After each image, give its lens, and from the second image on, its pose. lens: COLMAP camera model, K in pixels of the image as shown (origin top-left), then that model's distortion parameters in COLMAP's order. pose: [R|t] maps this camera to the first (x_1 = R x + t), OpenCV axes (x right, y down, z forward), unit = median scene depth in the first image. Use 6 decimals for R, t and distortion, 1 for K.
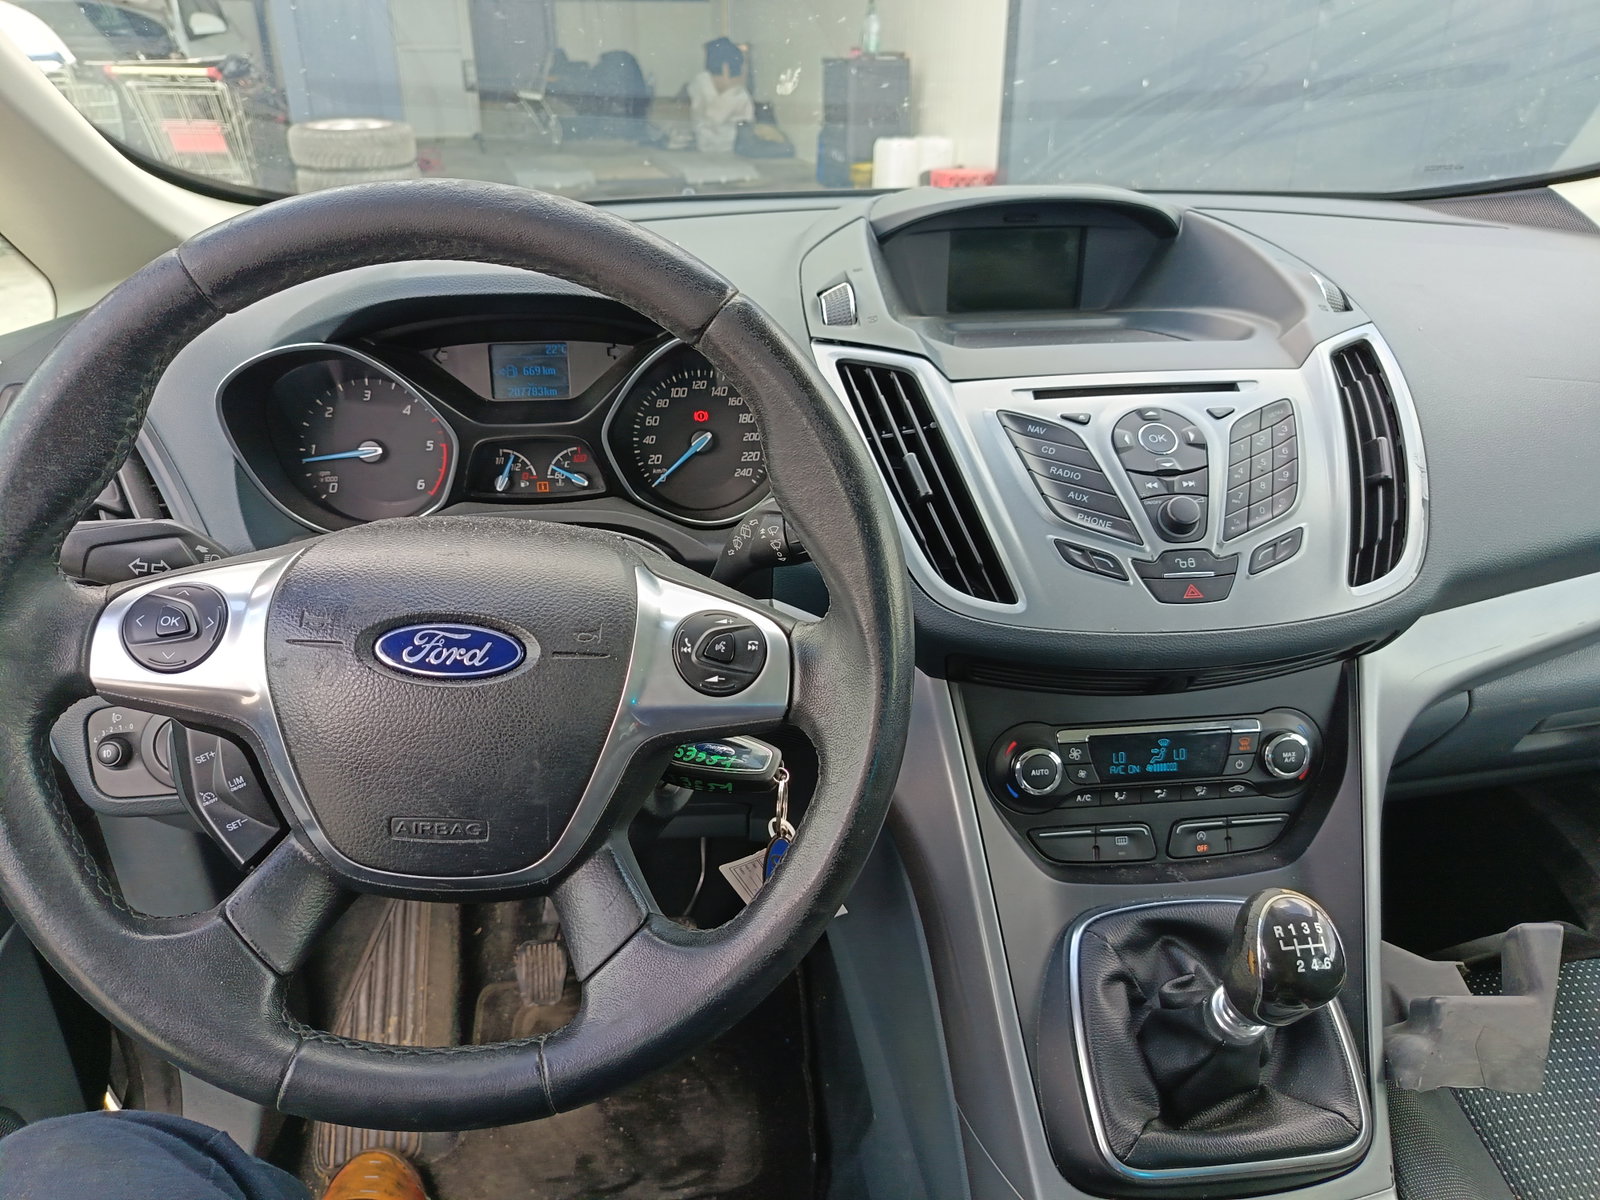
lens RADIAL K [[1117.0, 0, 805.6], [0, 1117.0, 603.8], [0, 0, 1]] dist [-0.001366, -0.003103]
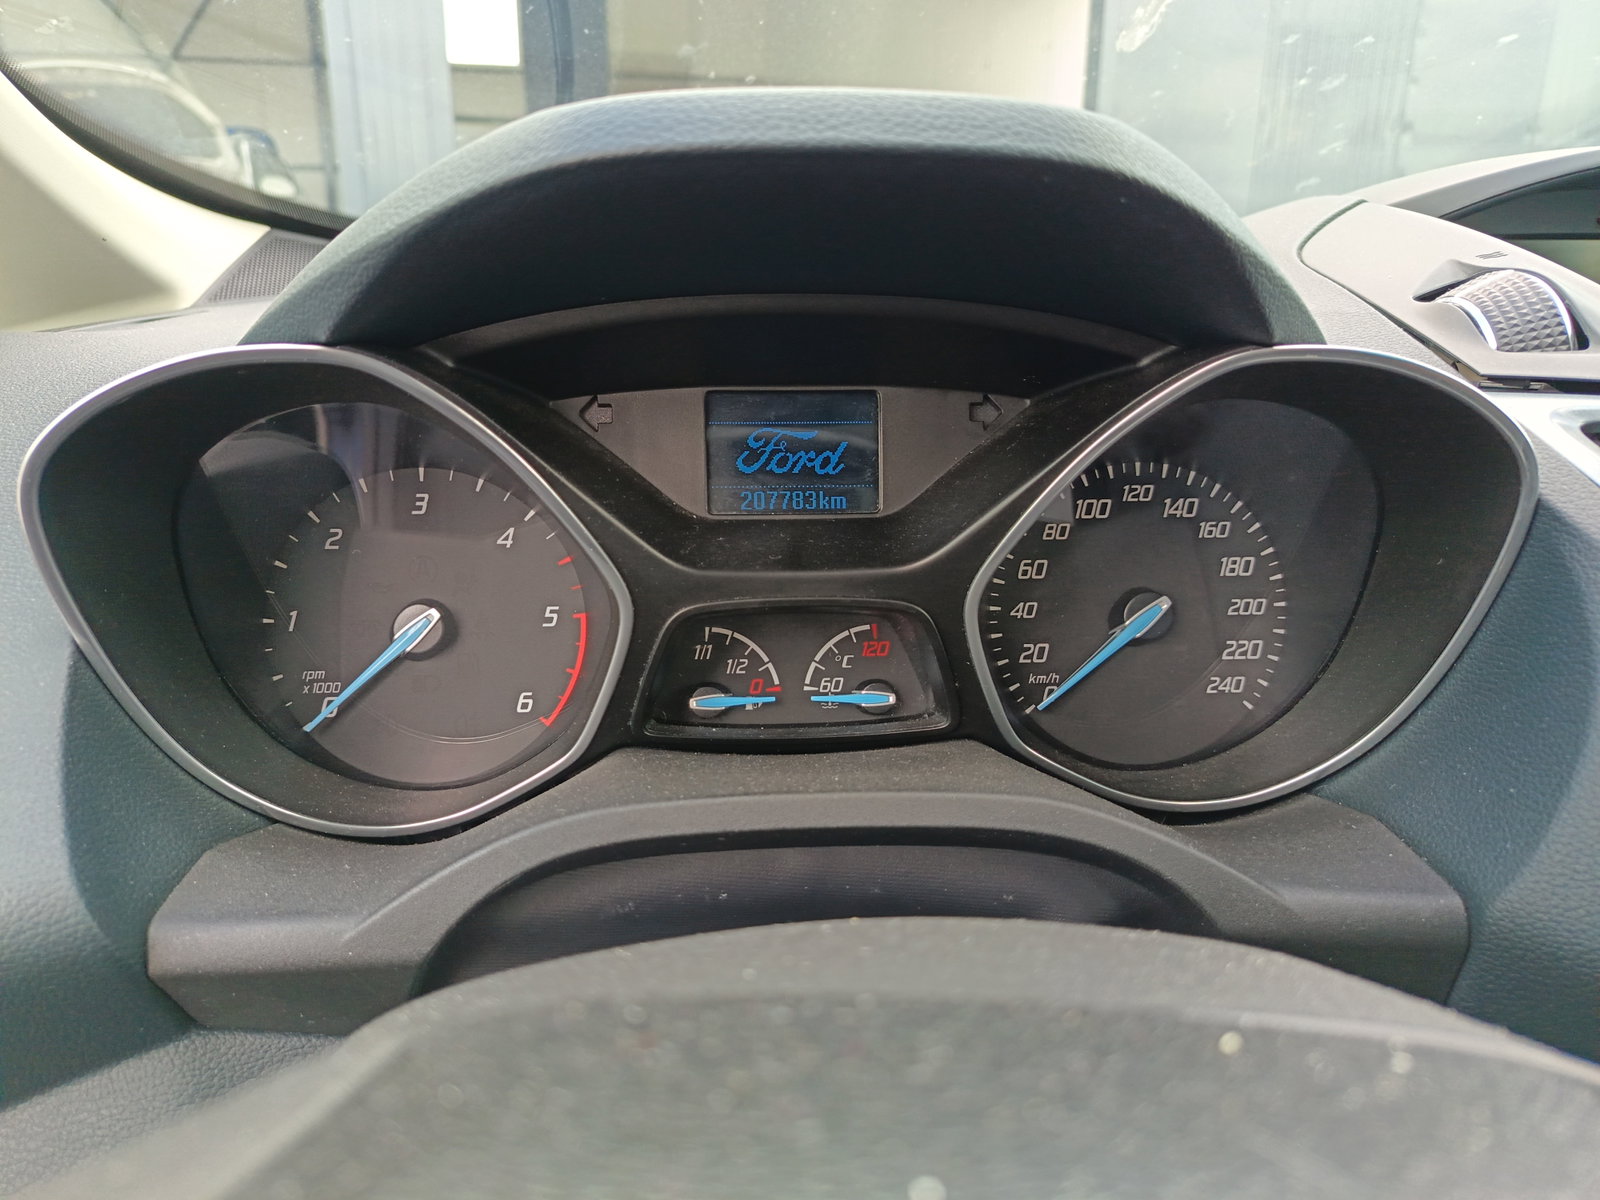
lens RADIAL K [[1125.4, 0, 796.5], [0, 1125.4, 593.8], [0, 0, 1]] dist [0.003875, 0.001961]
pose [[0.999266, 0.013768, -0.035749, -0.222079], [-0.018864, 0.989049, -0.146380, -0.086842], [0.033342, 0.146947, 0.988582, 0.555804]]
